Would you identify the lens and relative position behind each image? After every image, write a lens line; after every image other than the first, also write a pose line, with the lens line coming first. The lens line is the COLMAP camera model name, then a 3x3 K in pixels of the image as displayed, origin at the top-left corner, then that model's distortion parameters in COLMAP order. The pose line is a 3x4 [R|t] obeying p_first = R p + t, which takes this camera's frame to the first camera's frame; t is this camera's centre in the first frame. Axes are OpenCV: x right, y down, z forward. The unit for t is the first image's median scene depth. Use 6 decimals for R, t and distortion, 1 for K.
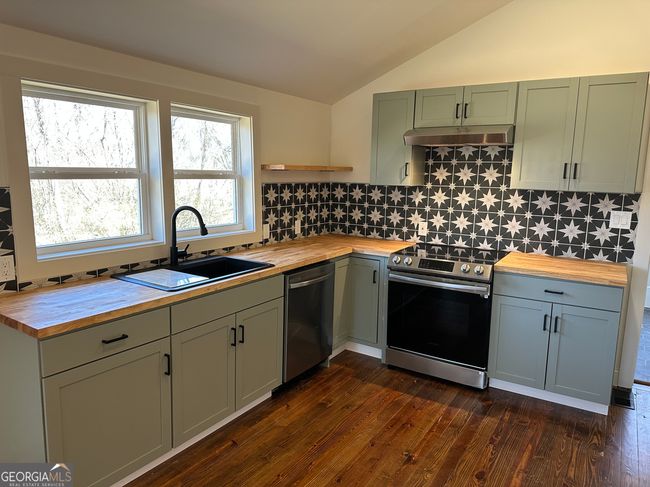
lens RADIAL K [[449.5, 0, 325.0], [0, 449.5, 243.5], [0, 0, 1]] dist [0.132734, -0.208083]
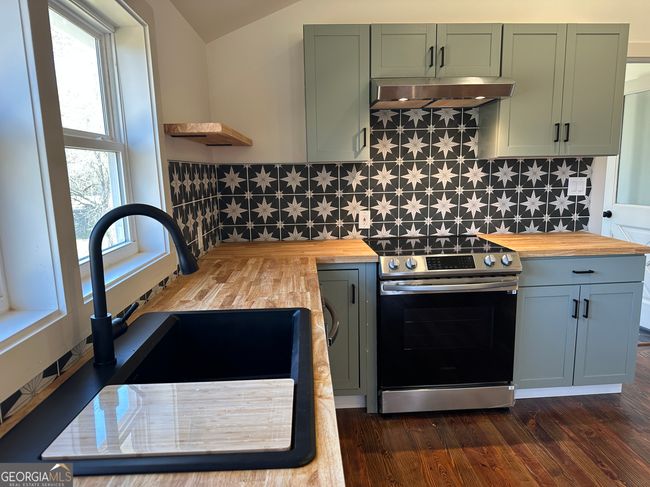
lens RADIAL K [[452.4, 0, 325.0], [0, 452.4, 243.5], [0, 0, 1]] dist [0.112821, -0.160469]
pose [[0.813844, -0.127440, 0.566936, -0.304465], [0.129089, 0.990926, 0.037438, -0.033300], [-0.566563, 0.042716, 0.822911, 0.458303]]
